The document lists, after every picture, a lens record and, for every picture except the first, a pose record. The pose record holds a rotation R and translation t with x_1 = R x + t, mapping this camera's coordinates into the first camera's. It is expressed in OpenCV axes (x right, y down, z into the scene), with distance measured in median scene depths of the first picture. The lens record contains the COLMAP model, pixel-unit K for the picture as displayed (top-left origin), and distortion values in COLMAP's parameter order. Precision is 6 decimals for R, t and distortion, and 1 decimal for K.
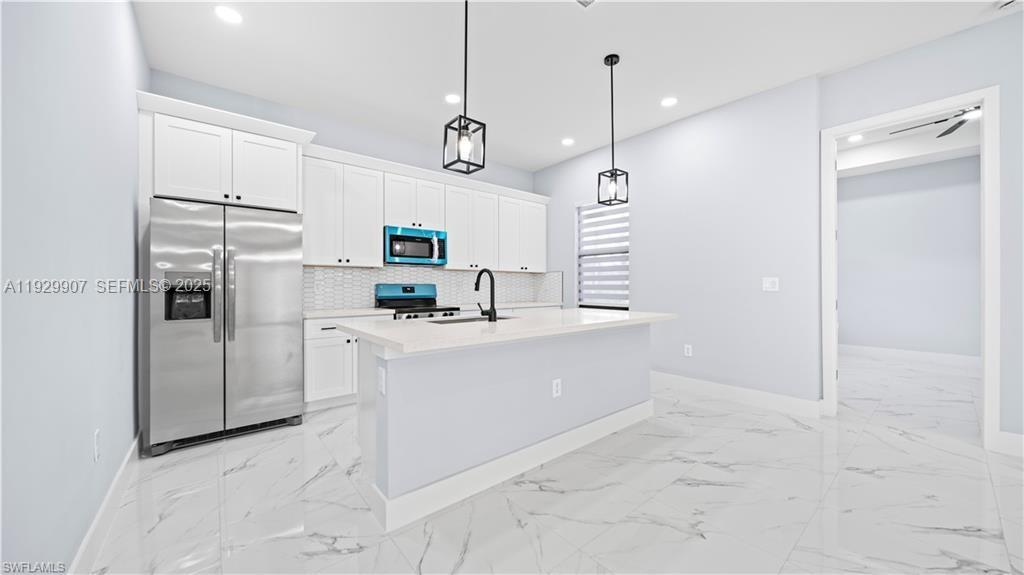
lens RADIAL K [[360.3, 0, 516.4], [0, 360.3, 286.2], [0, 0, 1]] dist [0.000205, -0.000058]
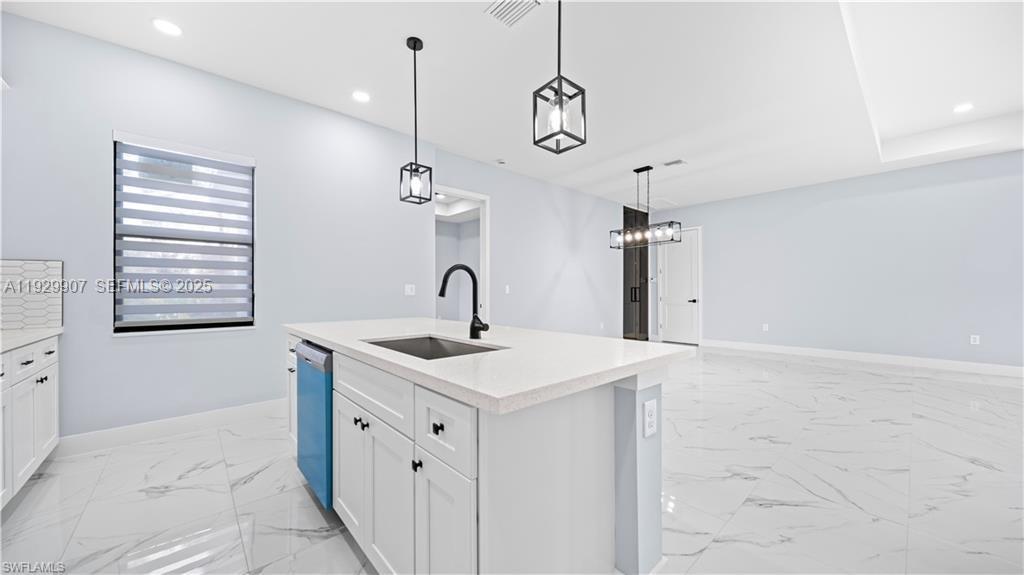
lens RADIAL K [[360.3, 0, 516.4], [0, 360.3, 286.2], [0, 0, 1]] dist [0.000205, -0.000058]
pose [[-0.027578, 0.015033, 0.999507, -0.448523], [0.003654, 0.999882, -0.014938, 0.001172], [-0.999613, 0.003240, -0.027630, 0.530697]]
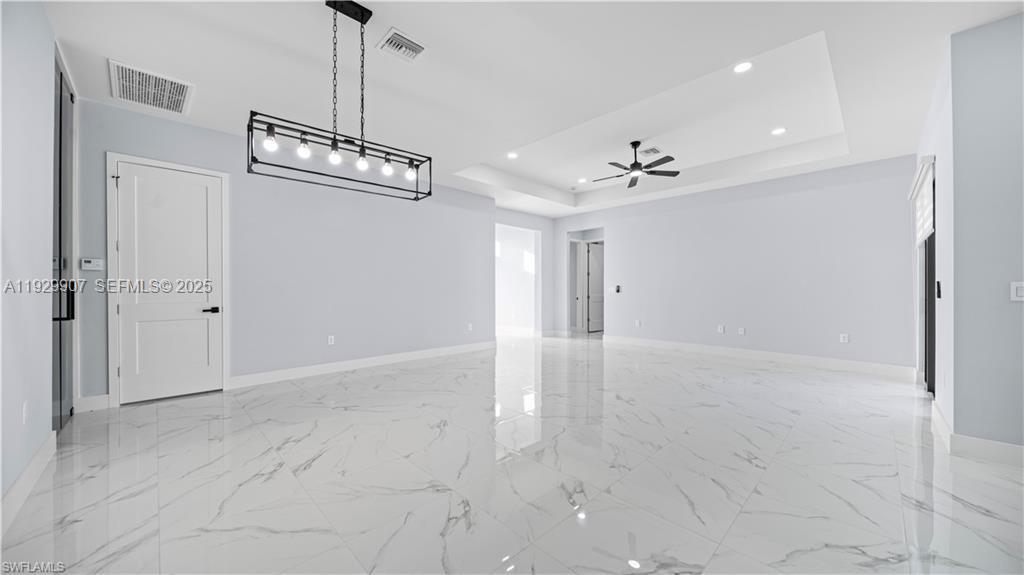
lens RADIAL K [[360.3, 0, 516.4], [0, 360.3, 286.2], [0, 0, 1]] dist [0.000205, -0.000058]
pose [[-0.997160, -0.002308, -0.075276, 0.619730], [-0.001890, 0.999982, -0.005633, -0.008905], [0.075288, -0.005475, -0.997147, 0.621535]]
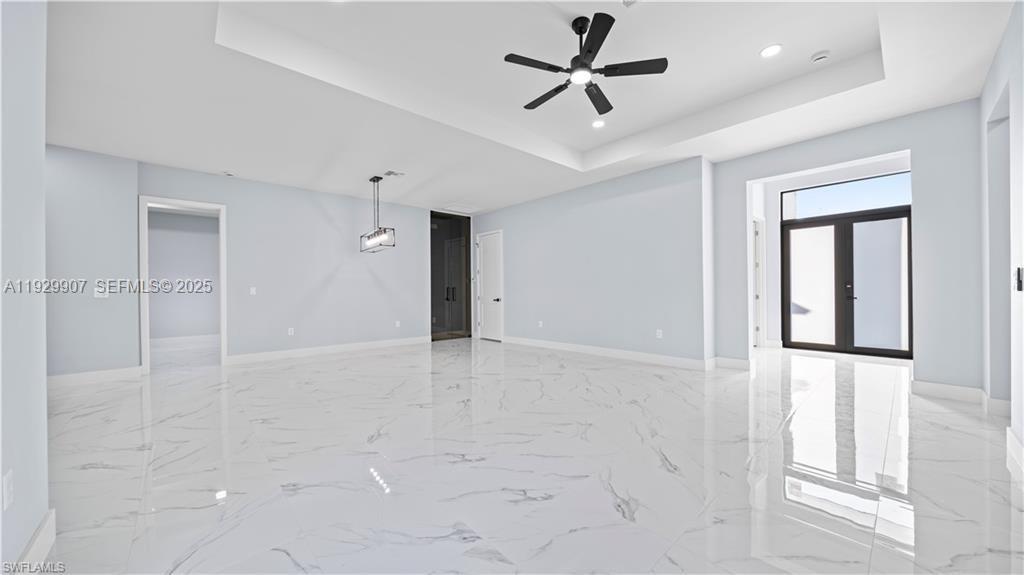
lens RADIAL K [[353.4, 0, 512.6], [0, 353.4, 291.6], [0, 0, 1]] dist [-0.019007, 0.000160]
pose [[-0.042213, -0.002777, 0.999105, -0.560258], [0.010829, 0.999936, 0.003237, 0.002123], [-0.999050, 0.010956, -0.042180, -0.431421]]
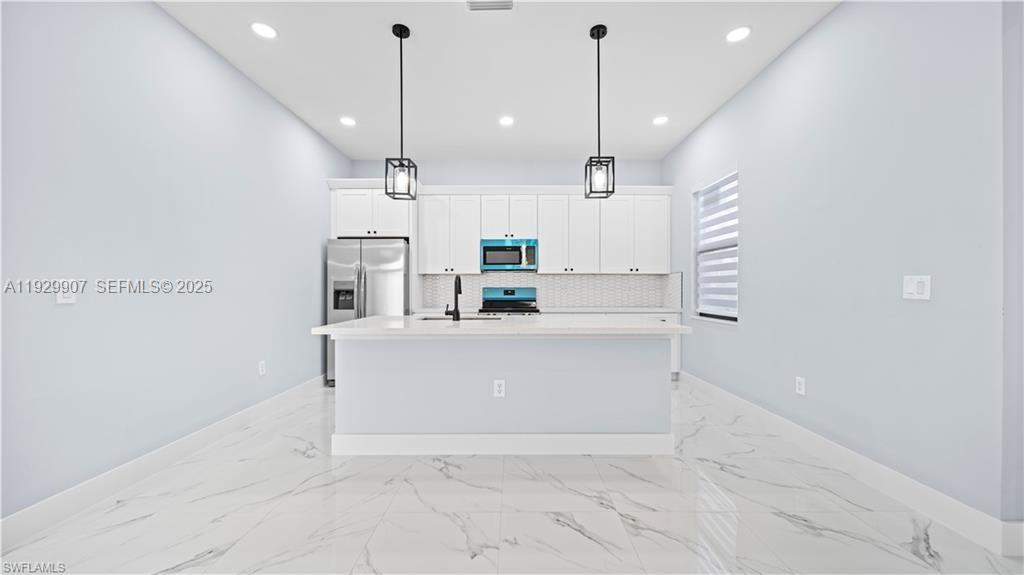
lens RADIAL K [[361.9, 0, 512.0], [0, 361.9, 287.5], [0, 0, 1]] dist [0.000247, 0.000015]
pose [[0.766076, -0.002426, -0.642745, 0.468096], [0.000587, 0.999995, -0.003075, -0.002964], [0.642750, 0.001978, 0.766074, 0.129493]]
